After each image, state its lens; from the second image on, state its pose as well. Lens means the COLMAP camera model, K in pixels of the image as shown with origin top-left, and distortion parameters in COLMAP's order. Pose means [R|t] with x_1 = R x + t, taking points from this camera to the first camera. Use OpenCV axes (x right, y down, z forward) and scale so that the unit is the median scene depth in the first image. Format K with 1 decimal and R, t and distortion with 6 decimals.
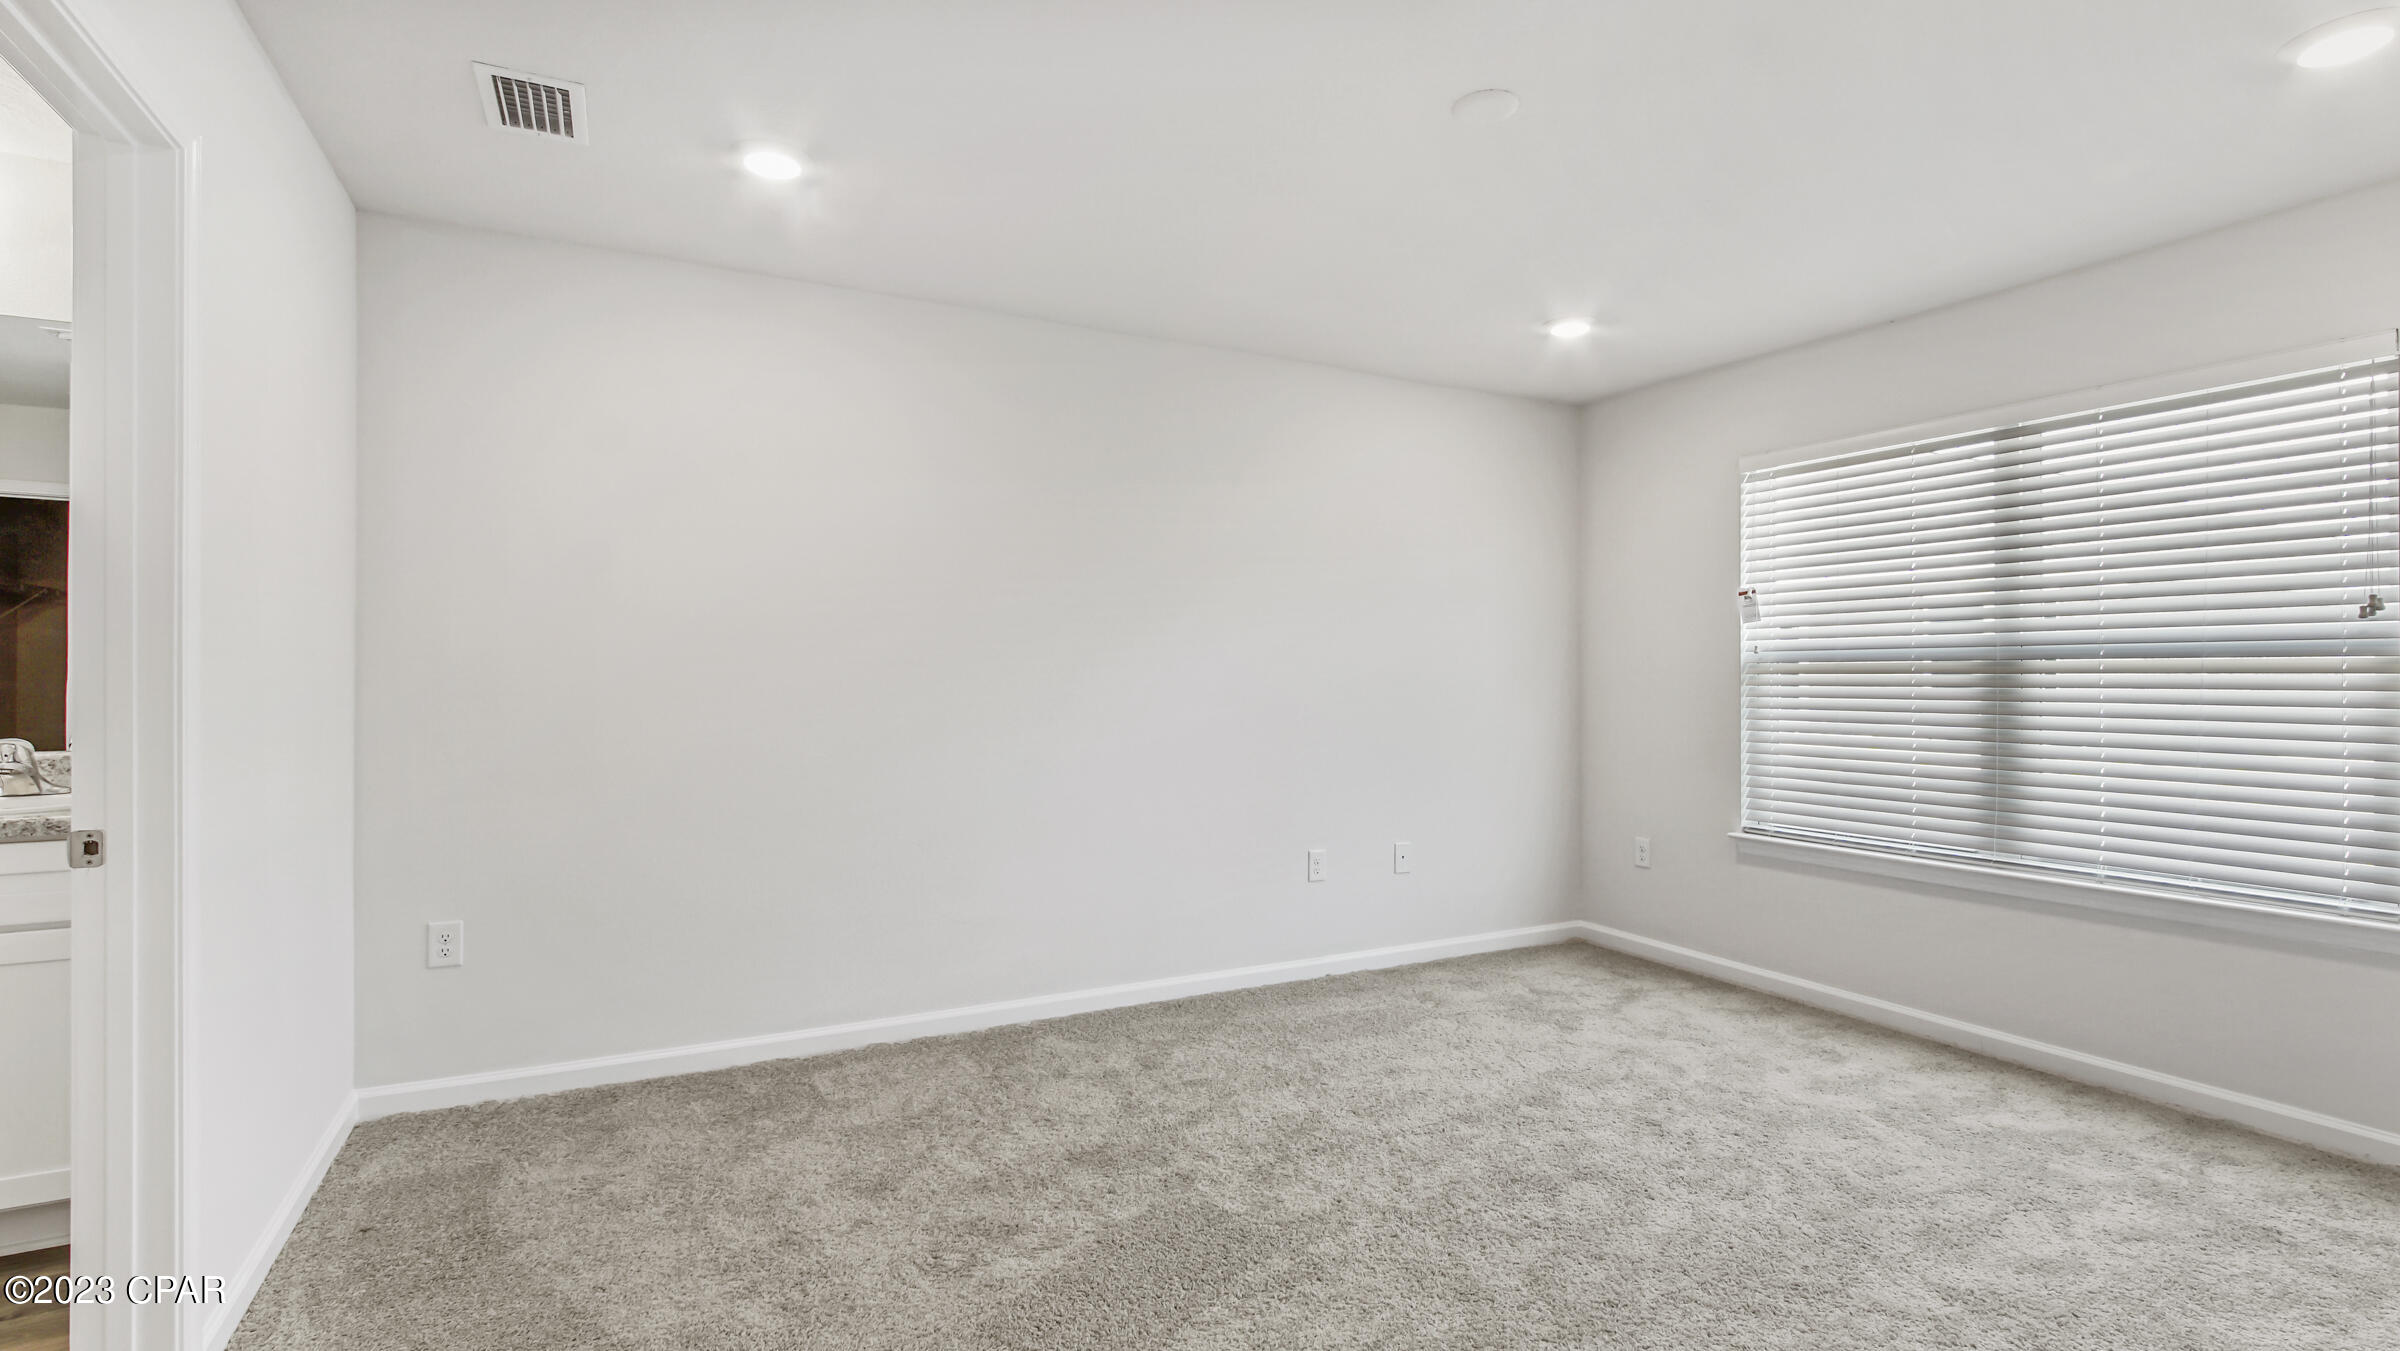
lens RADIAL K [[1083.3, 0, 1186.0], [0, 1083.3, 661.1], [0, 0, 1]] dist [0.000192, 0.000237]
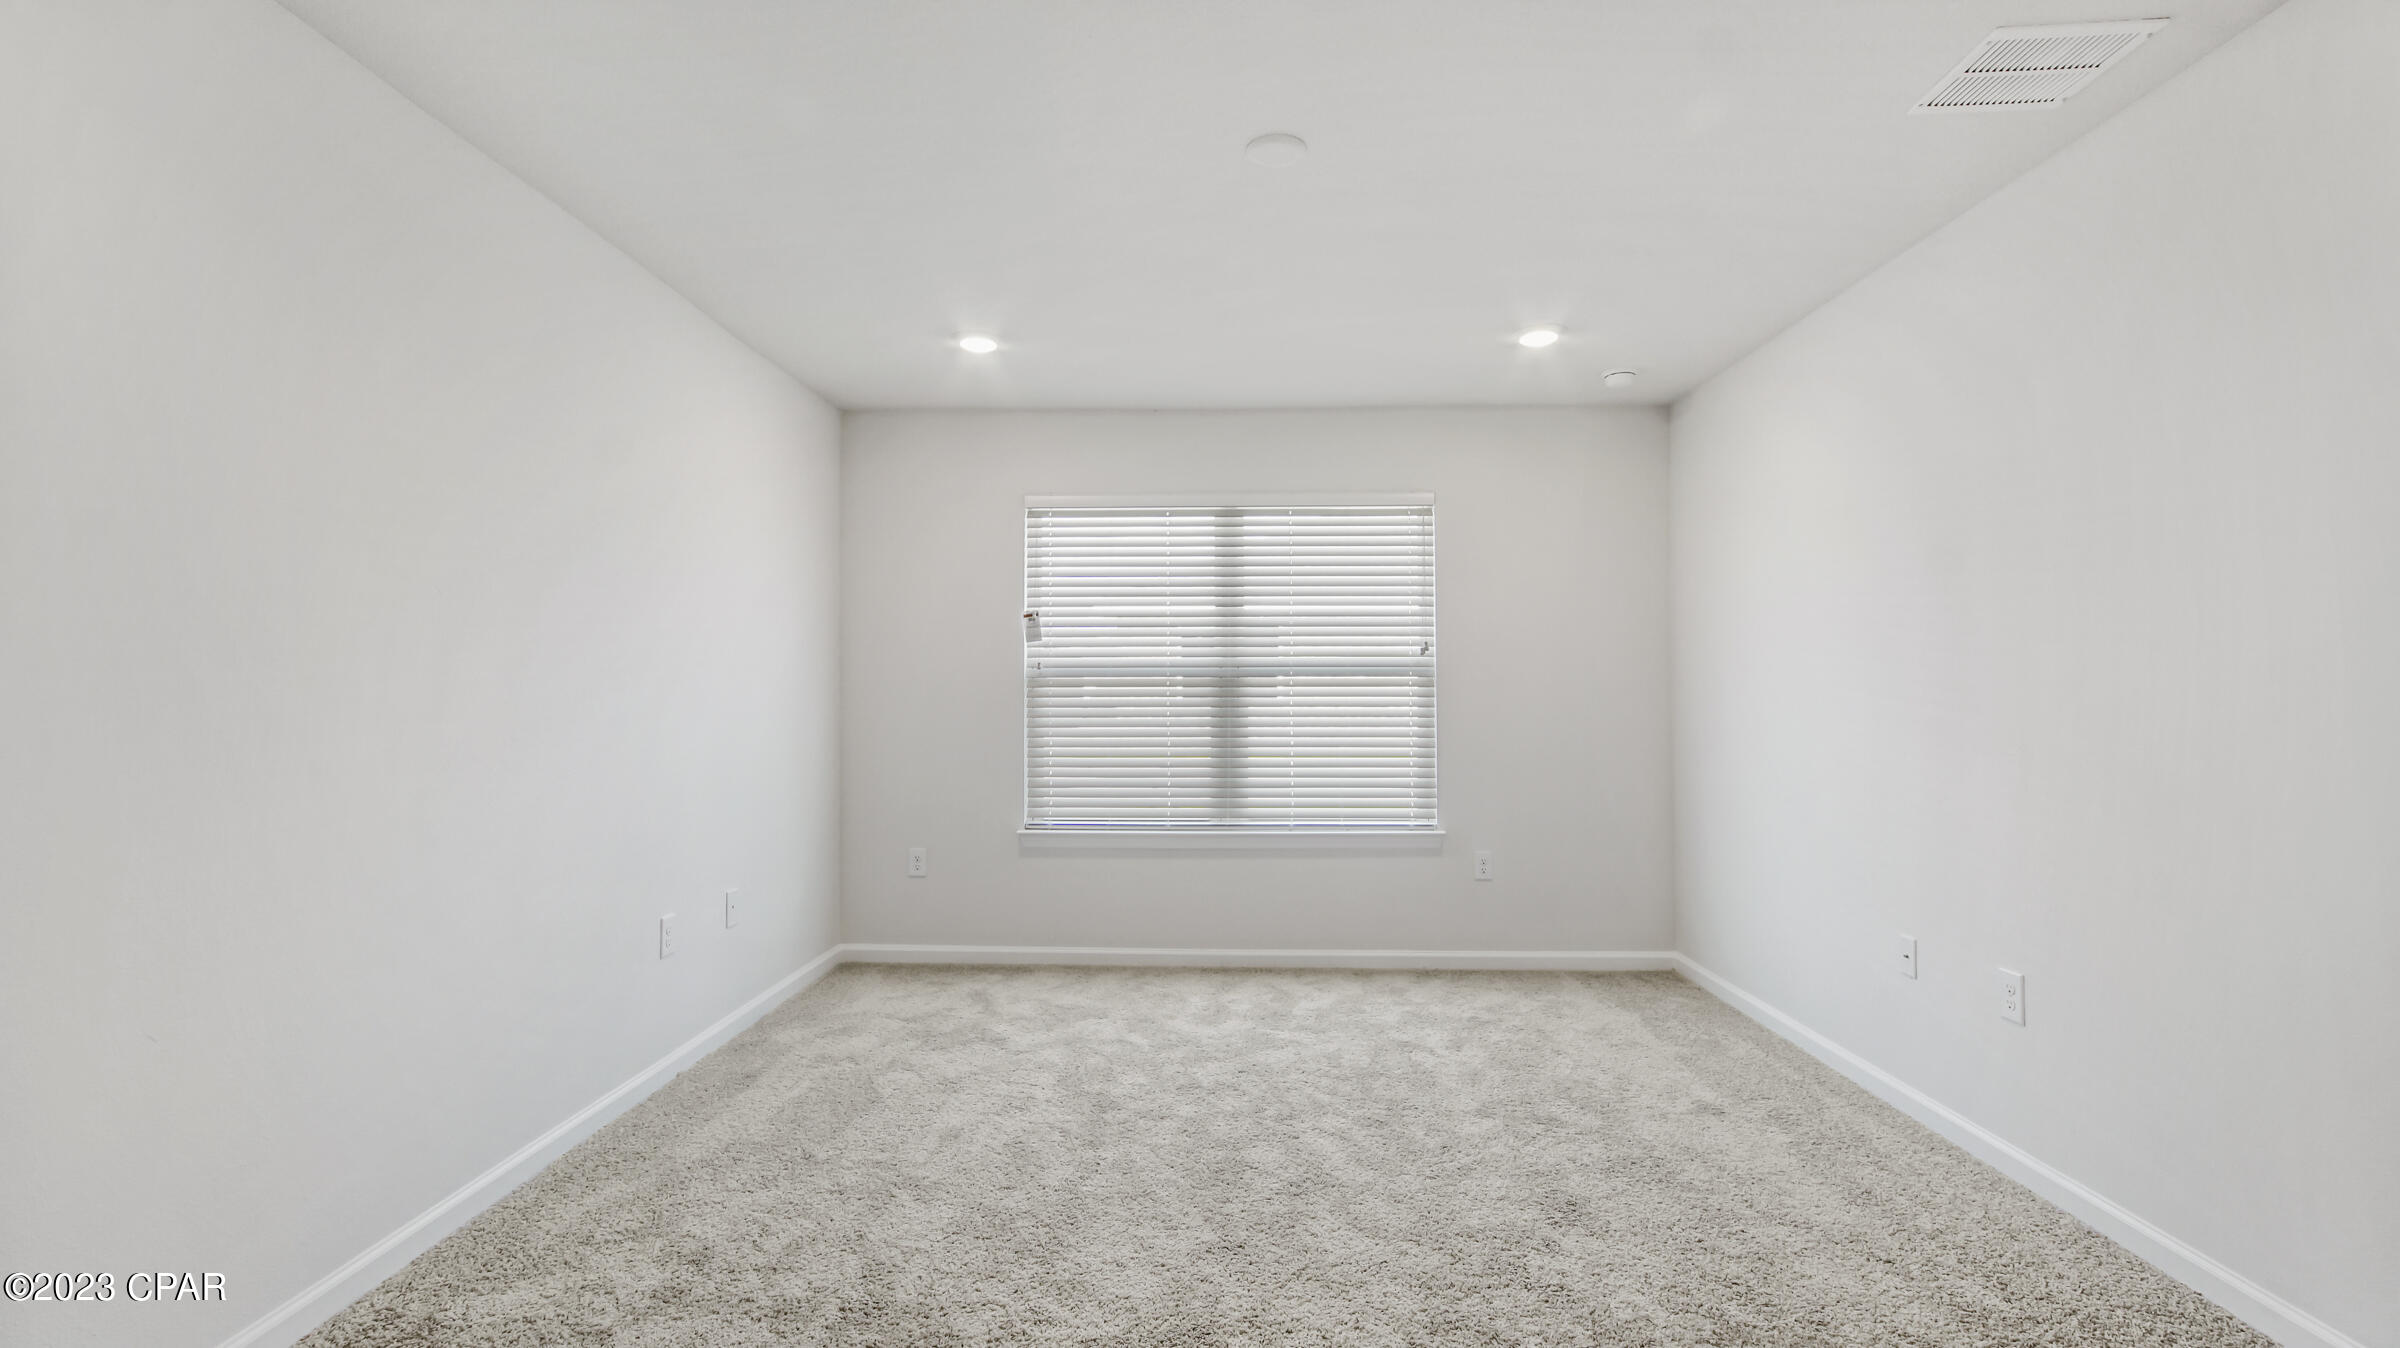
lens RADIAL K [[1083.3, 0, 1164.0], [0, 1083.3, 637.8], [0, 0, 1]] dist [0.000192, 0.000237]
pose [[0.500932, 0.041907, 0.864472, -0.456067], [-0.010744, 0.999051, -0.042205, 0.008039], [-0.865420, 0.011854, 0.500907, 0.370229]]
